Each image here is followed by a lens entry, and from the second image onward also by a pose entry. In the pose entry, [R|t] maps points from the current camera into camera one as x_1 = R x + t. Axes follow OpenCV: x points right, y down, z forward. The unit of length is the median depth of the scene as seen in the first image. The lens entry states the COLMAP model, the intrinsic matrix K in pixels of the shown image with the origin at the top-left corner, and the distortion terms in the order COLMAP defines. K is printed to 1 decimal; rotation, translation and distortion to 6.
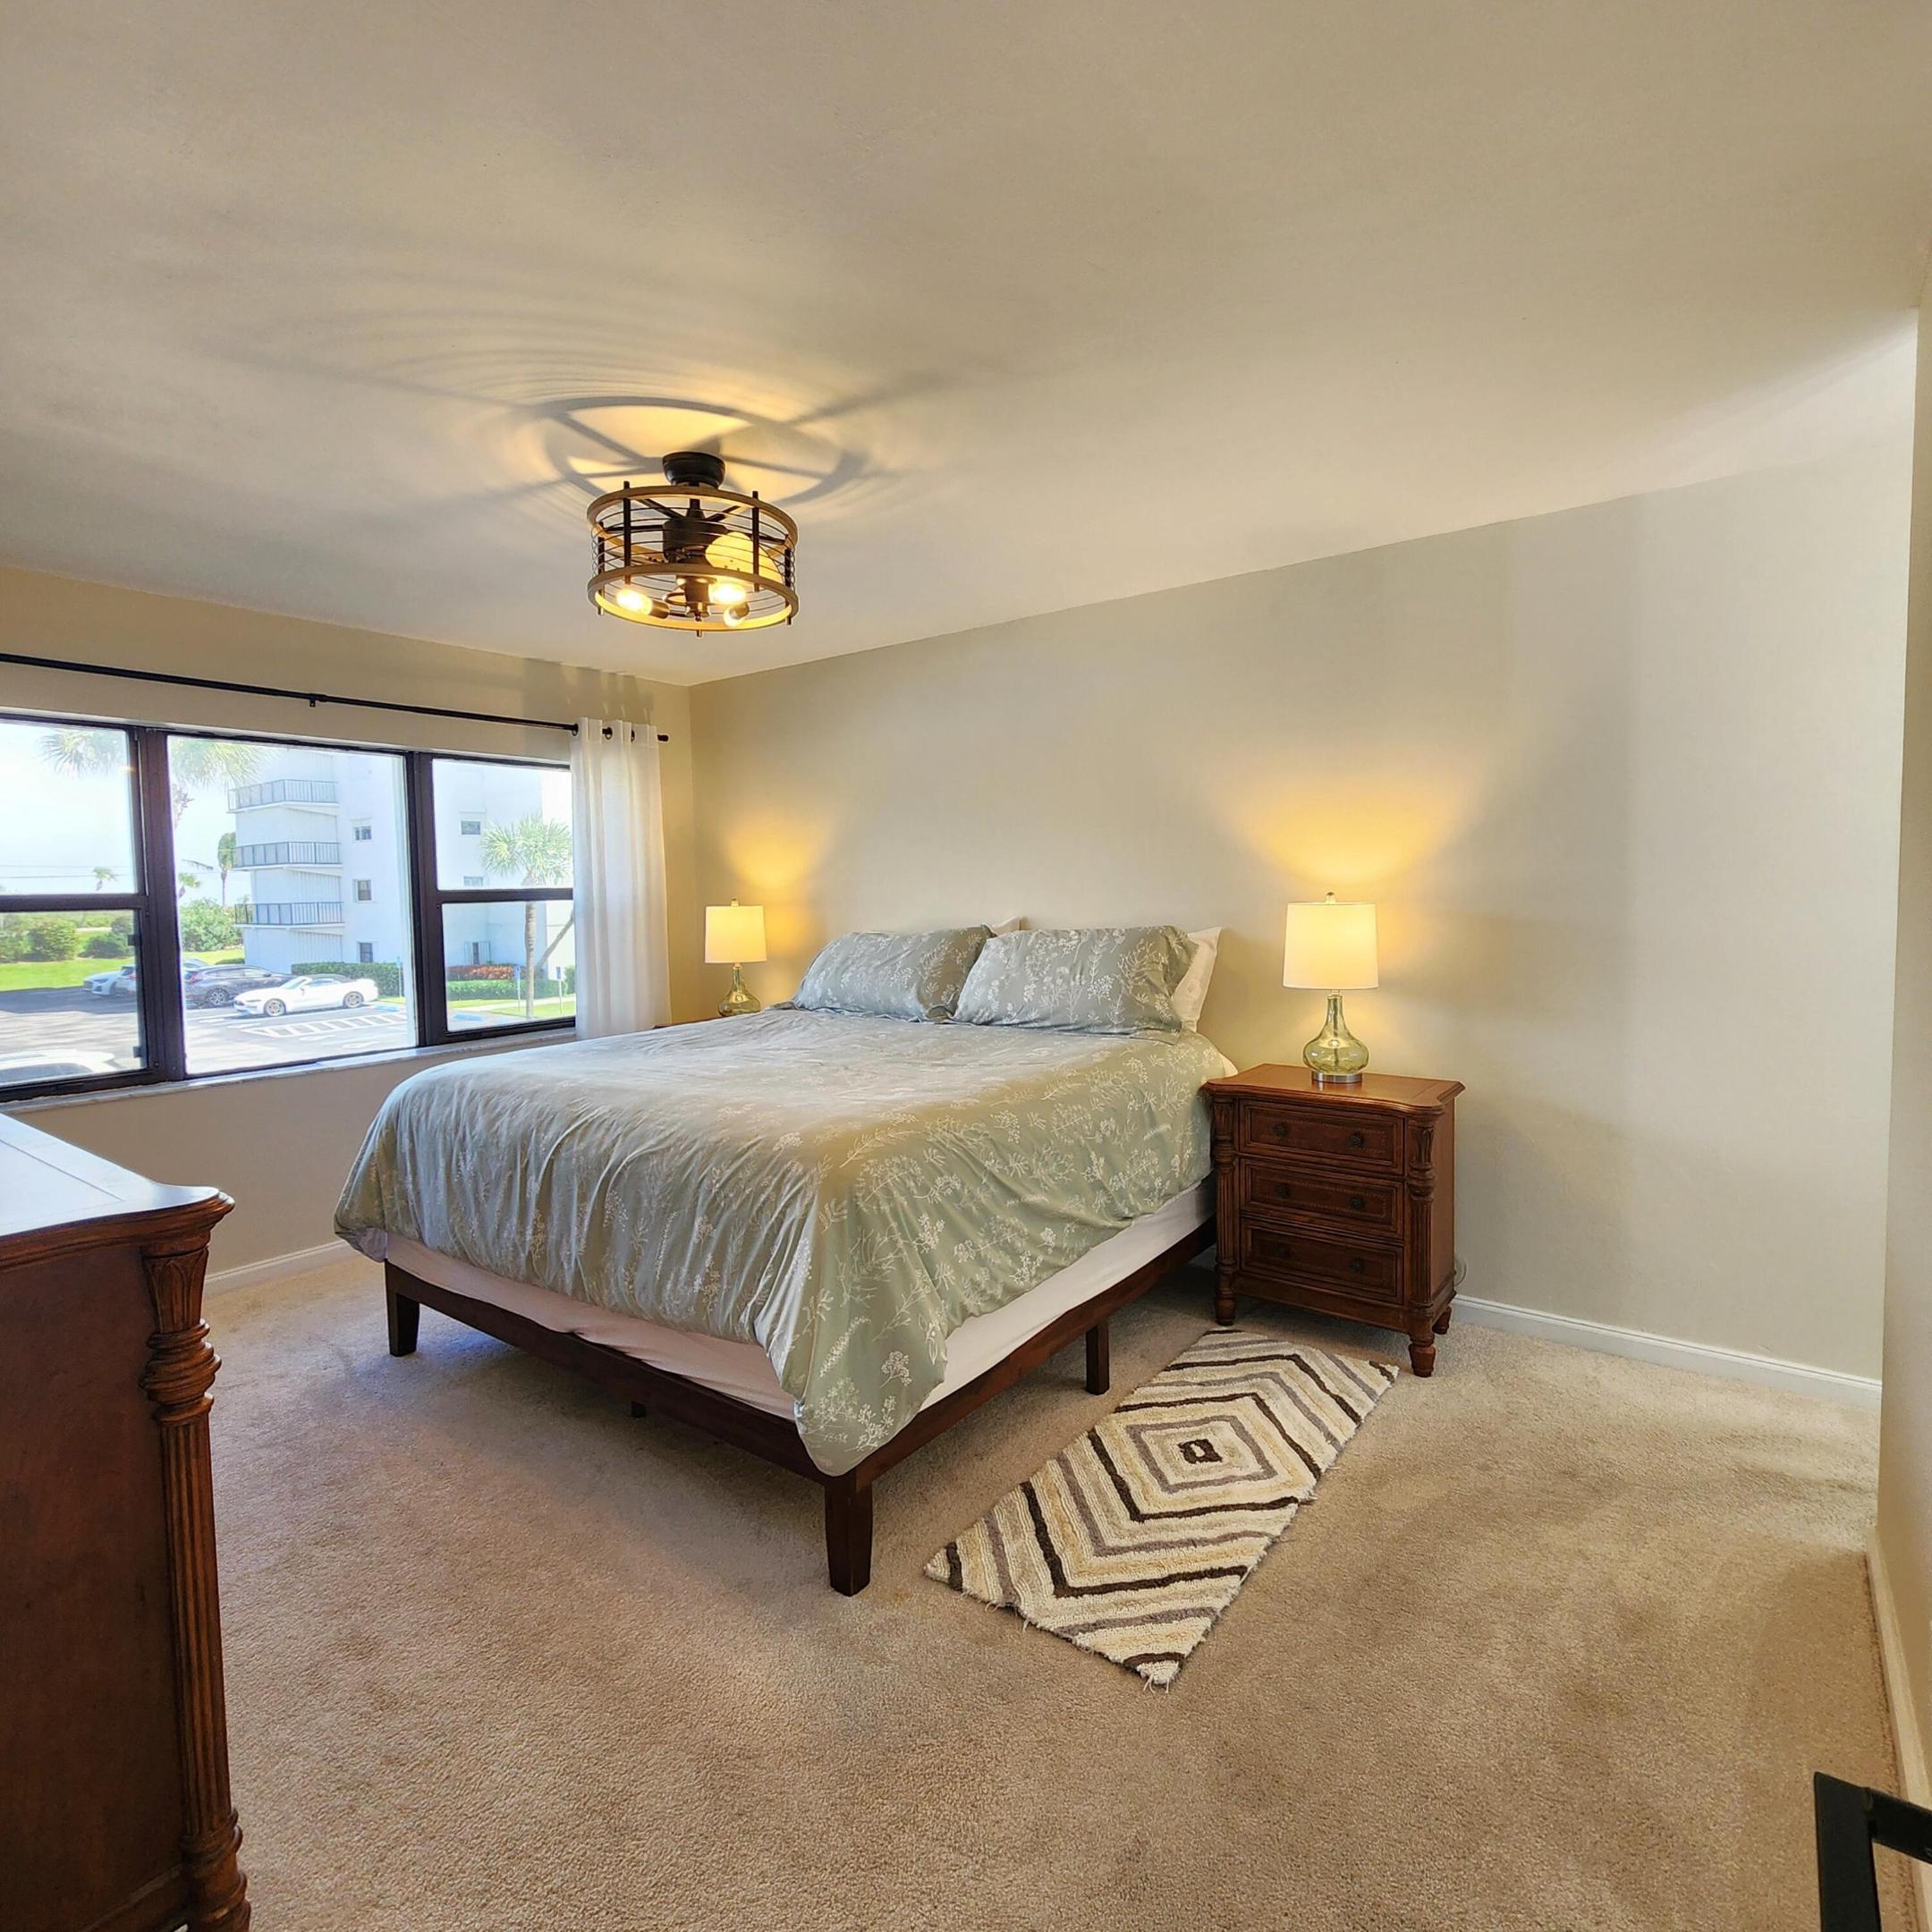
lens RADIAL K [[1063.1, 0, 972.4], [0, 1063.1, 953.7], [0, 0, 1]] dist [0.006314, 0.001013]
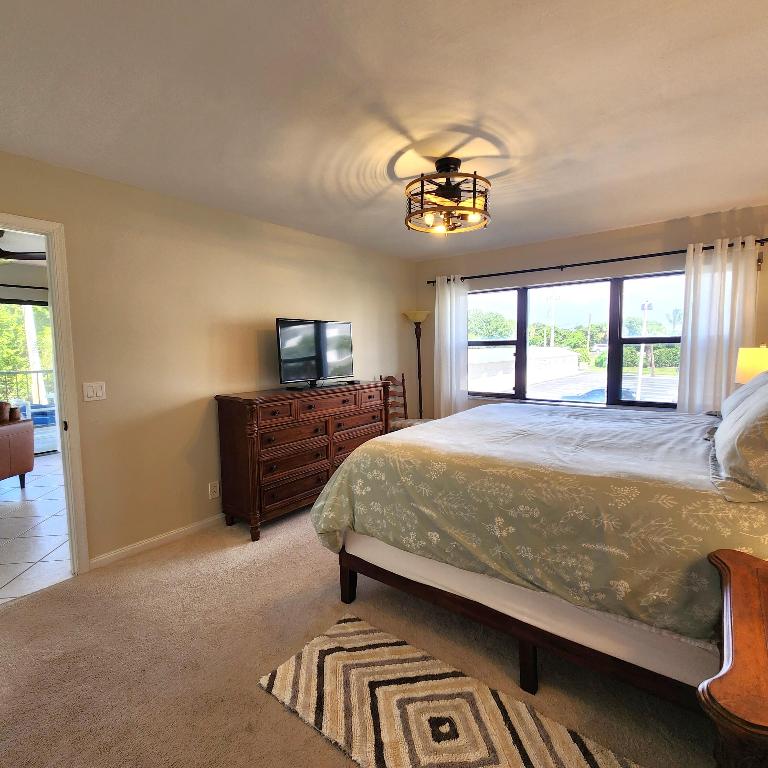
lens RADIAL K [[422.6, 0, 387.6], [0, 422.6, 383.8], [0, 0, 1]] dist [0.006314, 0.001013]
pose [[-0.025896, 0.105665, -0.994065, 0.729829], [-0.048735, 0.993082, 0.106830, -0.059674], [0.998476, 0.051212, -0.020568, 0.893871]]
